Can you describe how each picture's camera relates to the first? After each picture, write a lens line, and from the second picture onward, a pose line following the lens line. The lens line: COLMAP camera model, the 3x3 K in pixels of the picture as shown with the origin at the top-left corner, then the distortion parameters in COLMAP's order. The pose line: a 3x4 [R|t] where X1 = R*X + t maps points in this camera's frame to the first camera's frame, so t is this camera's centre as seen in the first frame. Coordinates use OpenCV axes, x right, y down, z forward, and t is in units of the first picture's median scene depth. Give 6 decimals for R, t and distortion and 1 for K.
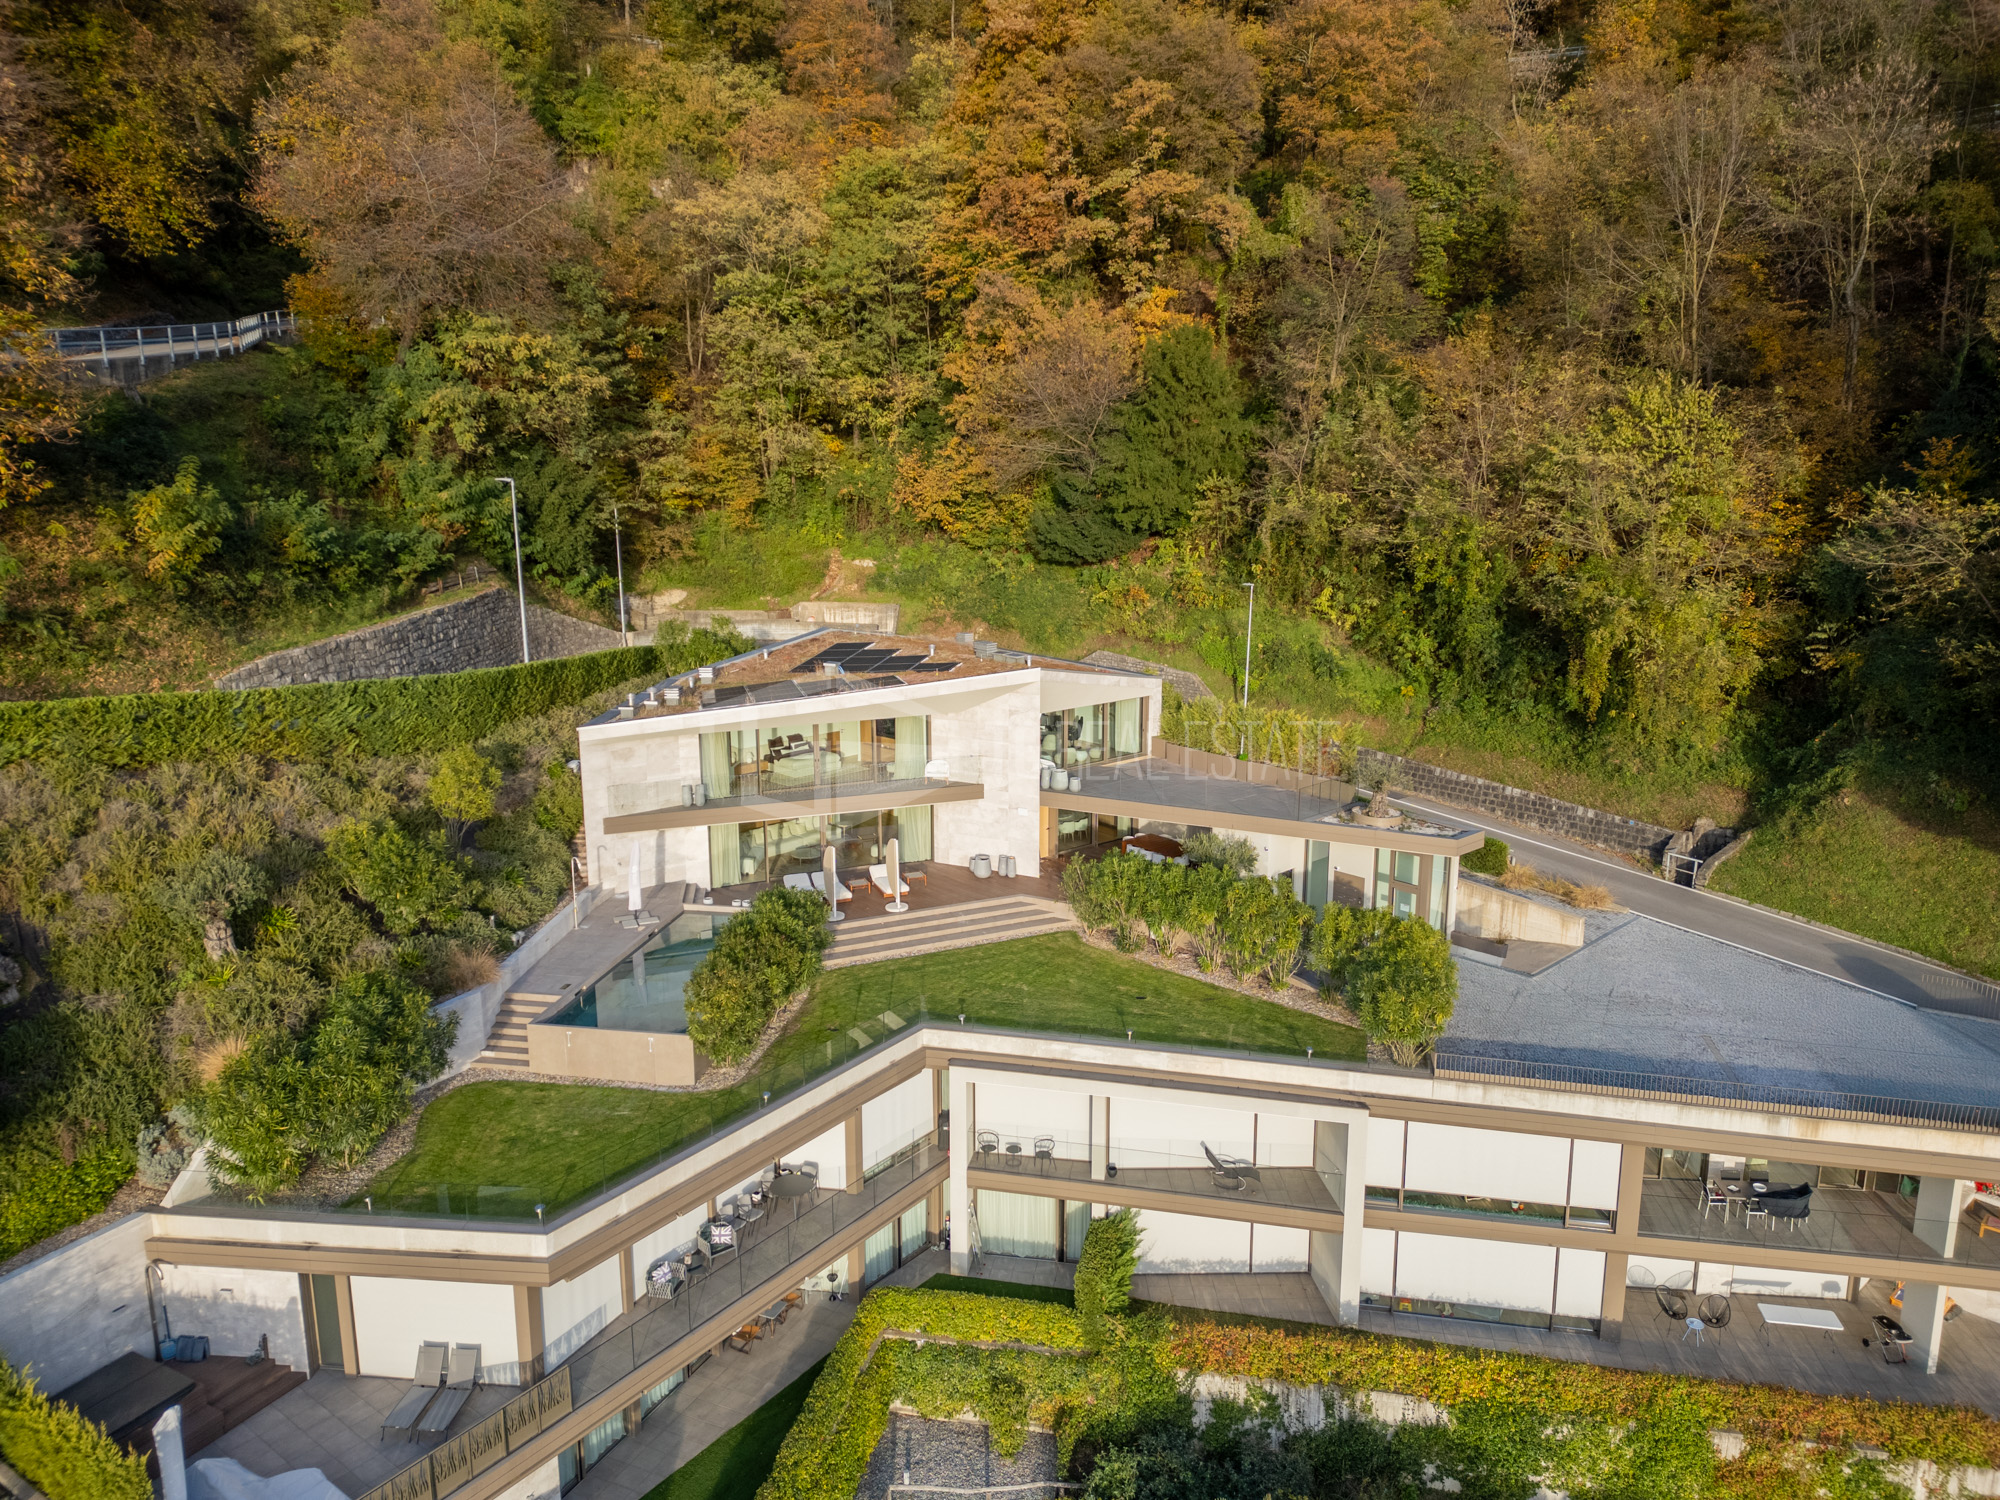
lens RADIAL K [[1434.4, 0, 1008.2], [0, 1434.4, 714.2], [0, 0, 1]] dist [0.088060, -0.098831]
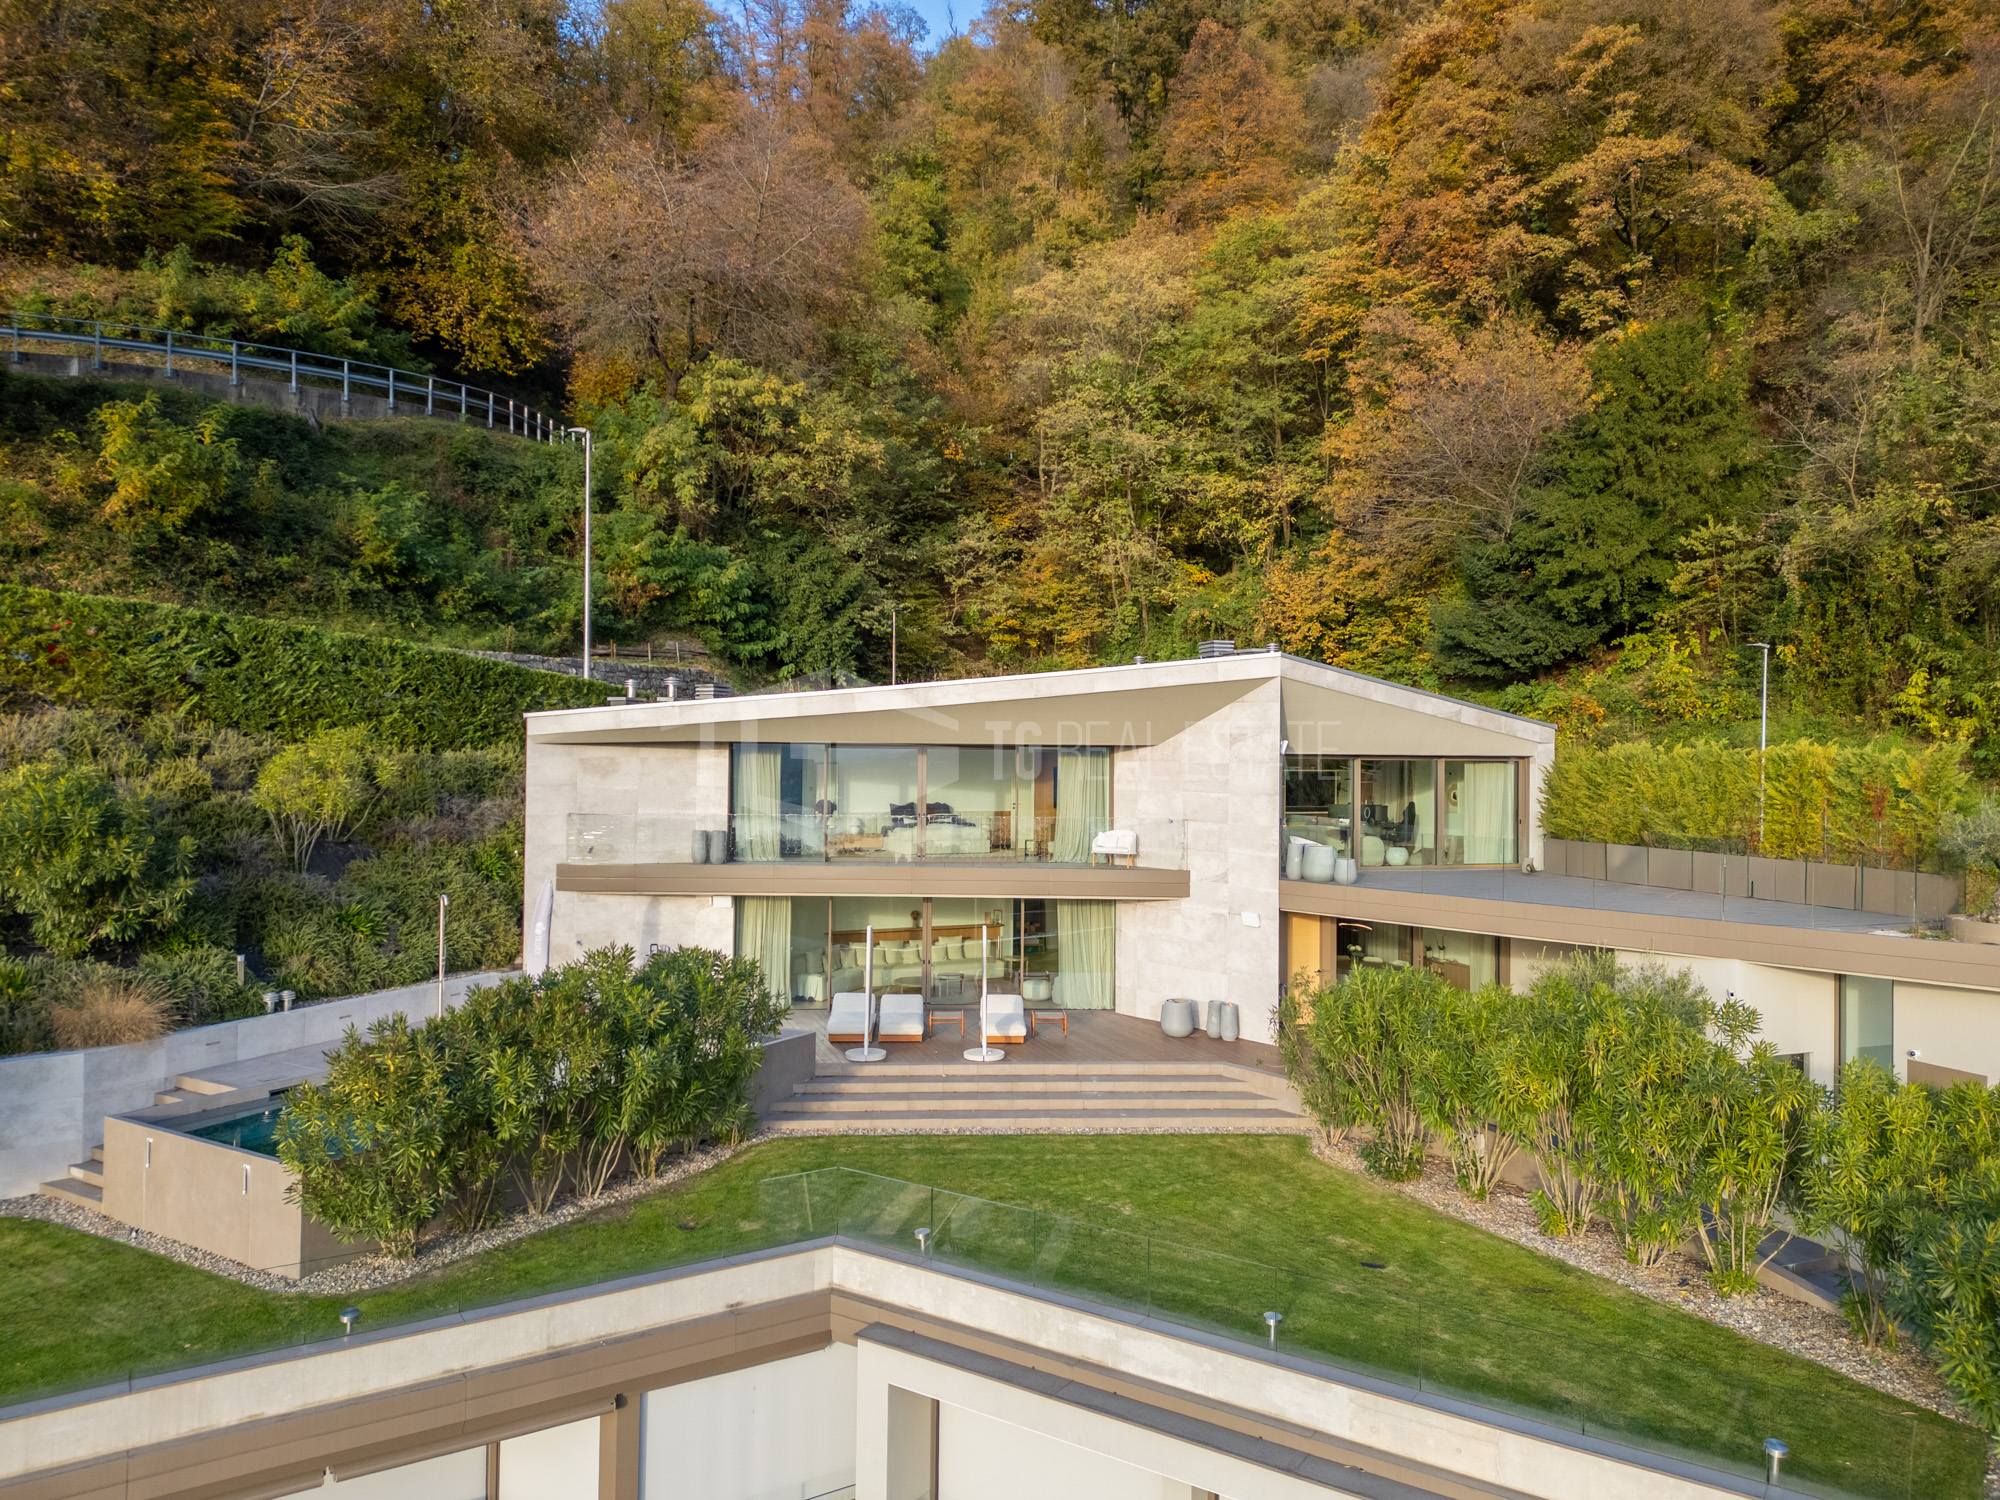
lens RADIAL K [[1434.4, 0, 1008.2], [0, 1434.4, 714.2], [0, 0, 1]] dist [0.088060, -0.098831]
pose [[0.931561, 0.002779, -0.363574, 0.094296], [-0.084175, 0.974452, -0.208228, 0.086646], [0.353707, 0.224581, 0.907995, 0.337245]]
